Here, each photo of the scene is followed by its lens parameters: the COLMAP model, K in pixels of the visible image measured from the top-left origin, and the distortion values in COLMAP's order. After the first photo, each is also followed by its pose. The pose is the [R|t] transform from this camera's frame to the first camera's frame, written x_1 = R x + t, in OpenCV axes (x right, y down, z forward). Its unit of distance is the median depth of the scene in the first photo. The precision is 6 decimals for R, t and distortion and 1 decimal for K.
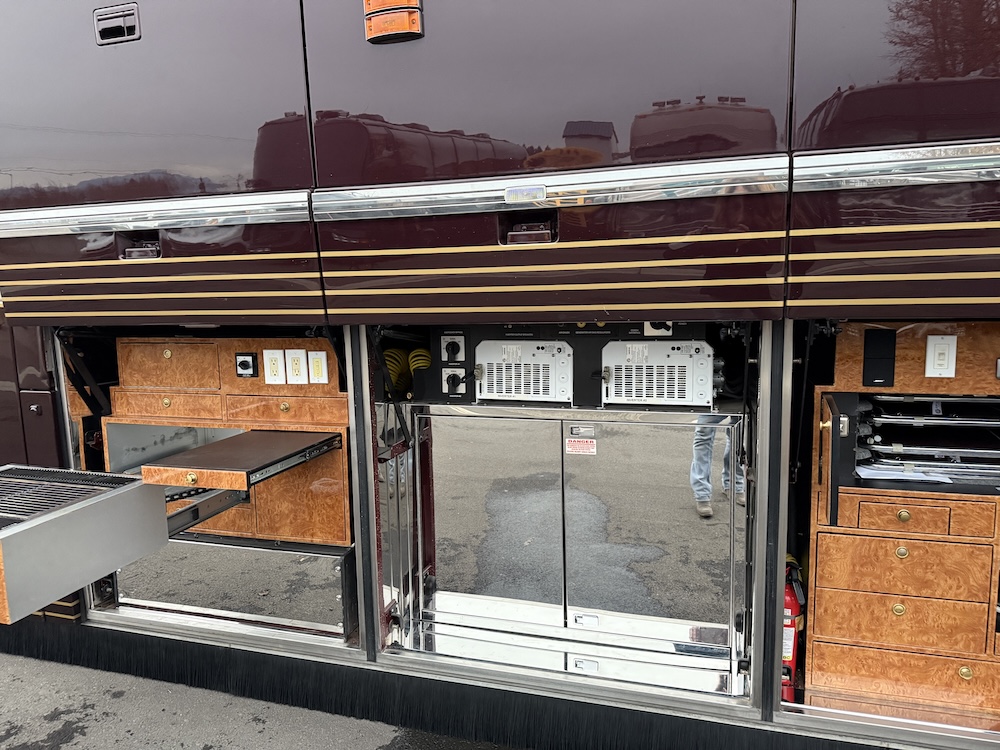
lens RADIAL K [[699.9, 0, 495.6], [0, 699.9, 375.2], [0, 0, 1]] dist [0.007270, -0.010508]
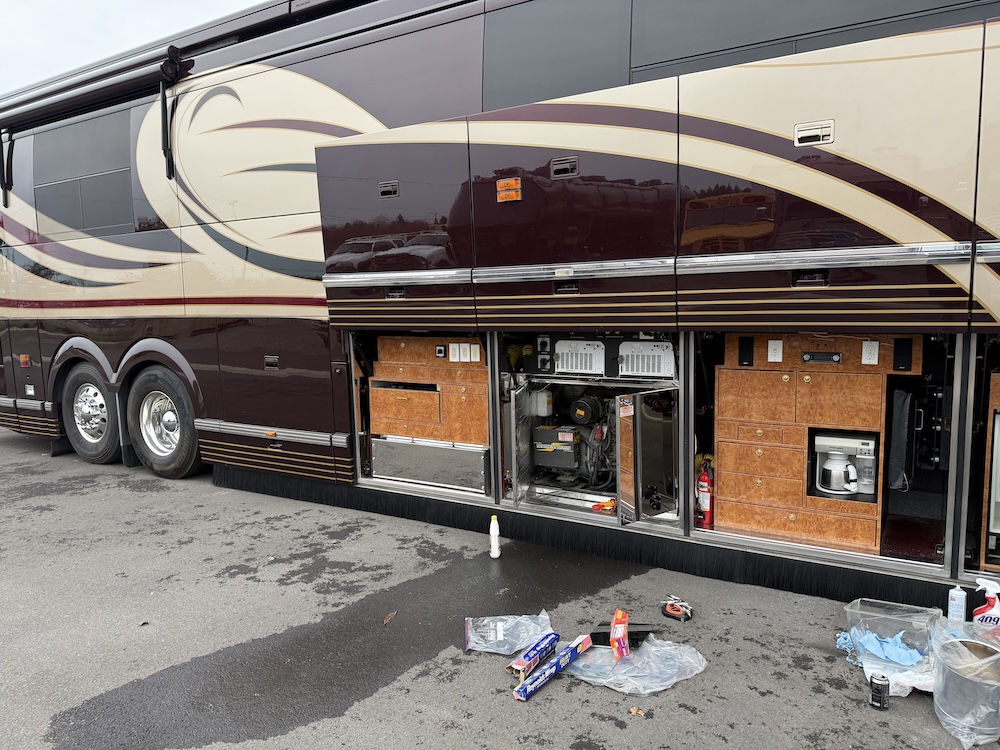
lens RADIAL K [[677.9, 0, 497.1], [0, 677.9, 372.4], [0, 0, 1]] dist [0.047794, -0.101754]
pose [[0.967964, 0.028242, -0.249495, 0.335628], [-0.031484, 0.999464, -0.009015, 0.070260], [0.249106, 0.016581, 0.968334, -0.983336]]
